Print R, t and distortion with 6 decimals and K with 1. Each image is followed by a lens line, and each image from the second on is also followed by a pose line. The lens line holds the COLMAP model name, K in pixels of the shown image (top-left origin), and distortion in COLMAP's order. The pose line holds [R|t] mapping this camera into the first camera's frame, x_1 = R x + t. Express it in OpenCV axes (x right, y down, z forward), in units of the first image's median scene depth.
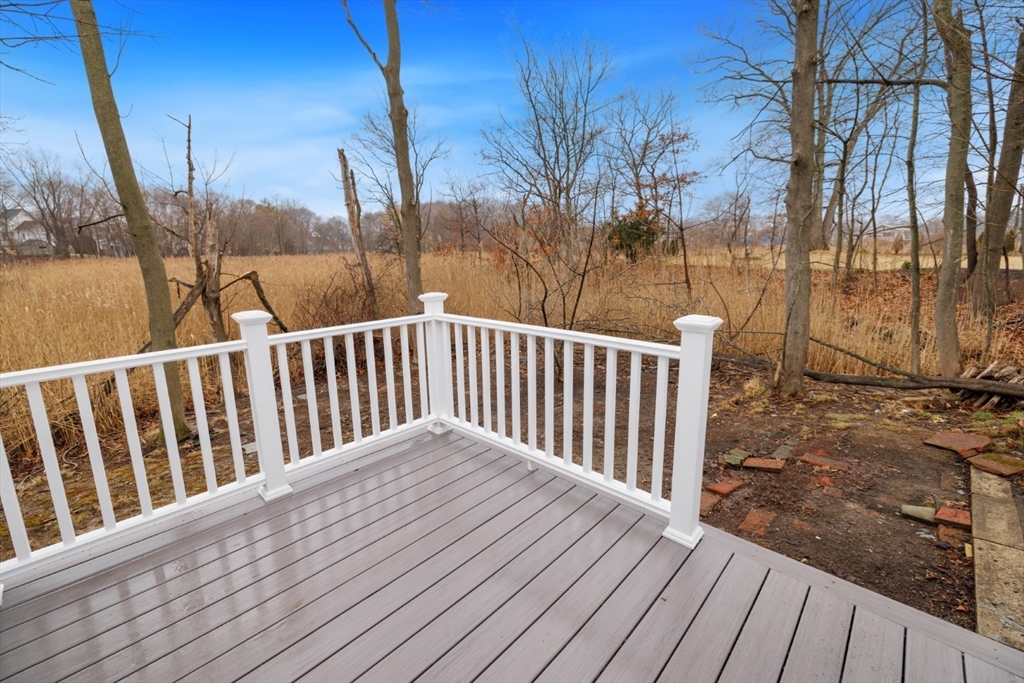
lens RADIAL K [[435.3, 0, 509.8], [0, 435.3, 325.0], [0, 0, 1]] dist [-0.000469, -0.000125]
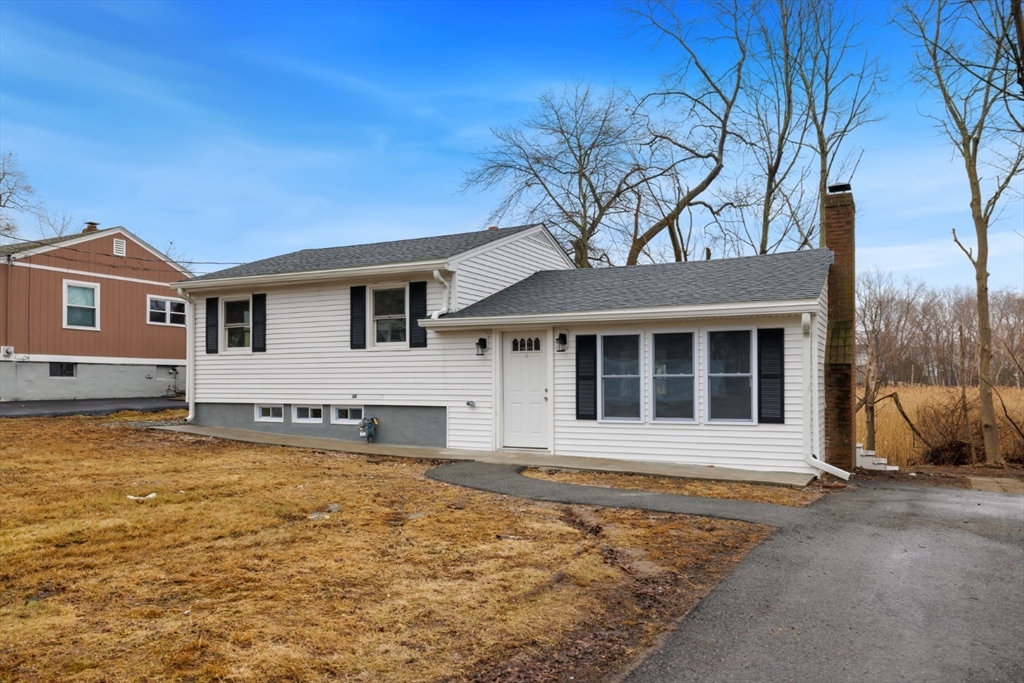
lens RADIAL K [[745.0, 0, 512.0], [0, 745.0, 341.5], [0, 0, 1]] dist [0.003644, 0.000717]
pose [[0.289636, -0.042314, -0.956201, 1.578049], [-0.165291, 0.981801, -0.093514, 0.175452], [0.942757, 0.185136, 0.277371, -1.081976]]
